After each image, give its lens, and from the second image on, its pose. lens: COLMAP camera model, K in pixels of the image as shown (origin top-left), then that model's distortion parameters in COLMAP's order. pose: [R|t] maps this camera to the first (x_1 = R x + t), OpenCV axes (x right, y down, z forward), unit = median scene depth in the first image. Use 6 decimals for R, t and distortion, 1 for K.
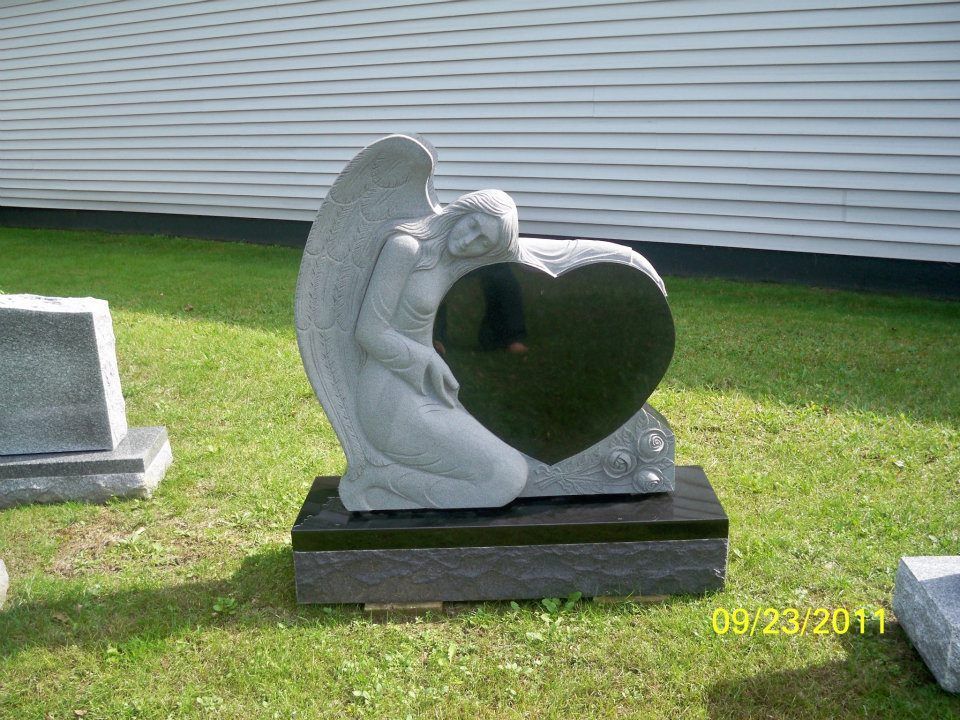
lens RADIAL K [[1005.1, 0, 480.6], [0, 1005.1, 372.8], [0, 0, 1]] dist [-0.149223, 0.117621]
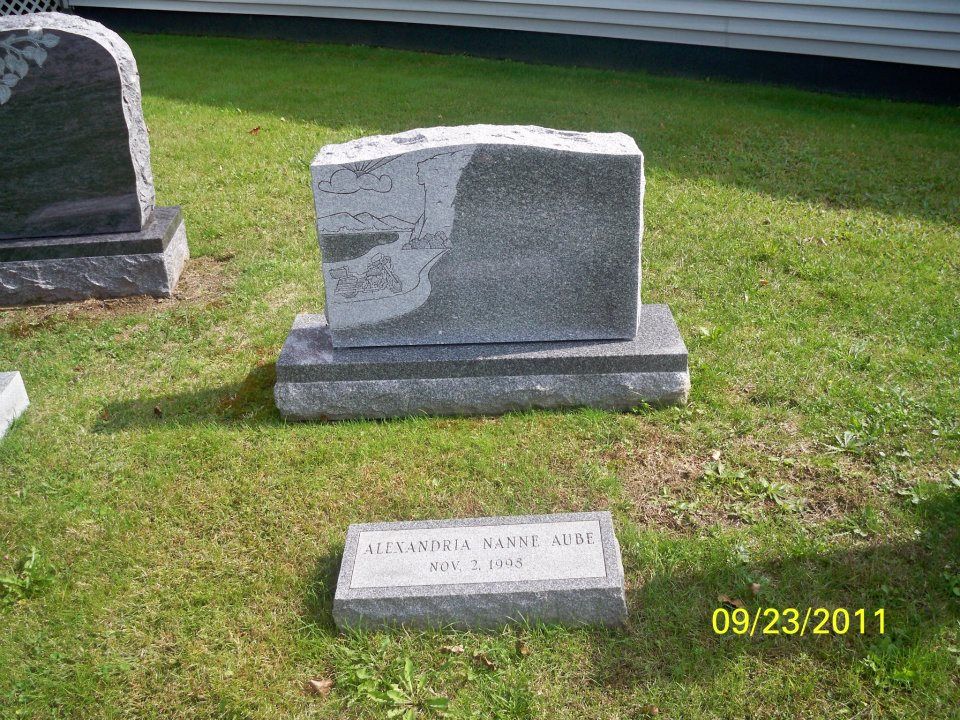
lens RADIAL K [[1005.1, 0, 480.6], [0, 1005.1, 372.8], [0, 0, 1]] dist [-0.149223, 0.117621]
pose [[0.998188, 0.032613, -0.050563, -0.592295], [-0.023109, 0.983708, 0.178280, -0.039877], [0.055554, -0.176789, 0.982680, 0.310758]]
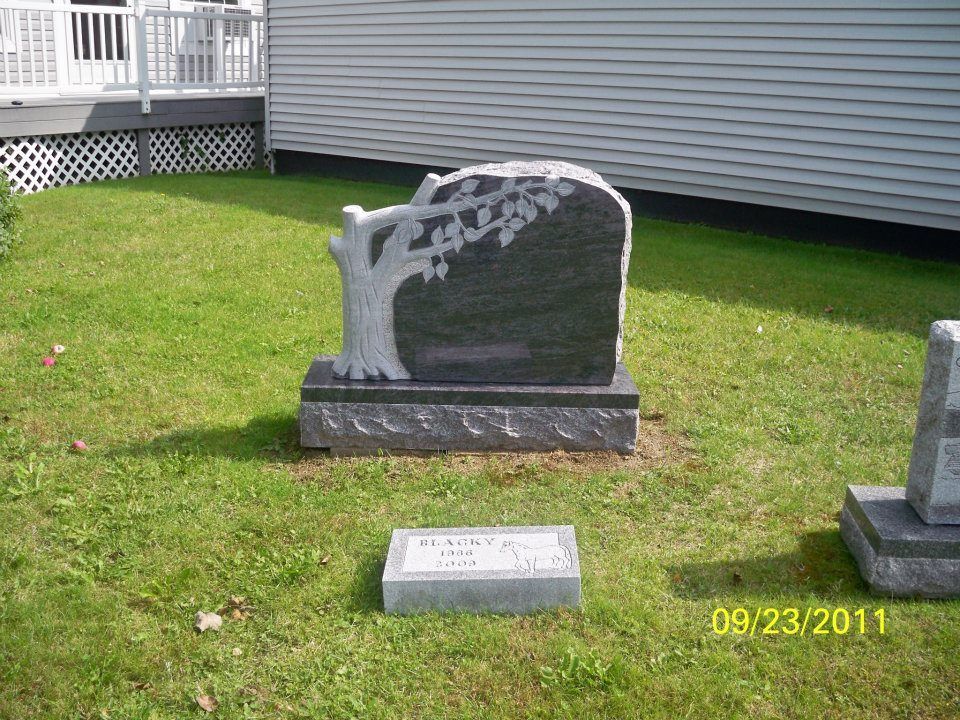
lens RADIAL K [[1005.1, 0, 480.6], [0, 1005.1, 372.8], [0, 0, 1]] dist [-0.149223, 0.117621]
pose [[0.989814, 0.090438, -0.109948, -1.138495], [-0.088110, 0.995775, 0.025860, -0.015641], [0.111822, -0.015909, 0.993601, 0.293636]]
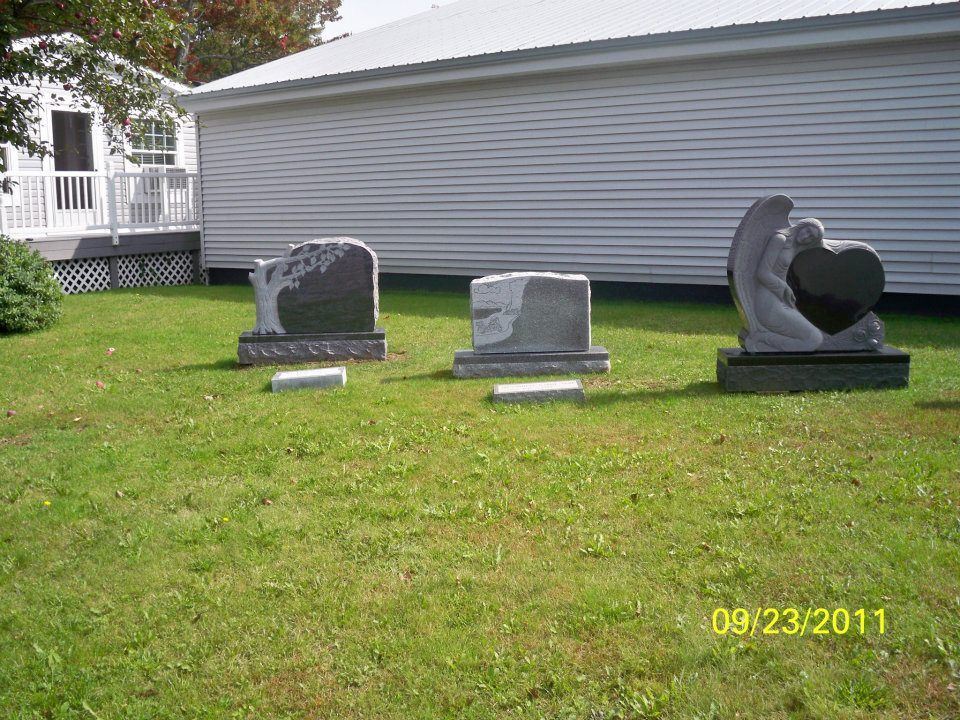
lens RADIAL K [[1005.1, 0, 480.6], [0, 1005.1, 372.8], [0, 0, 1]] dist [-0.149223, 0.117621]
pose [[0.998774, 0.020843, -0.044899, -0.656999], [-0.025687, 0.993579, -0.110186, 0.463229], [0.042314, 0.111205, 0.992896, -1.342303]]
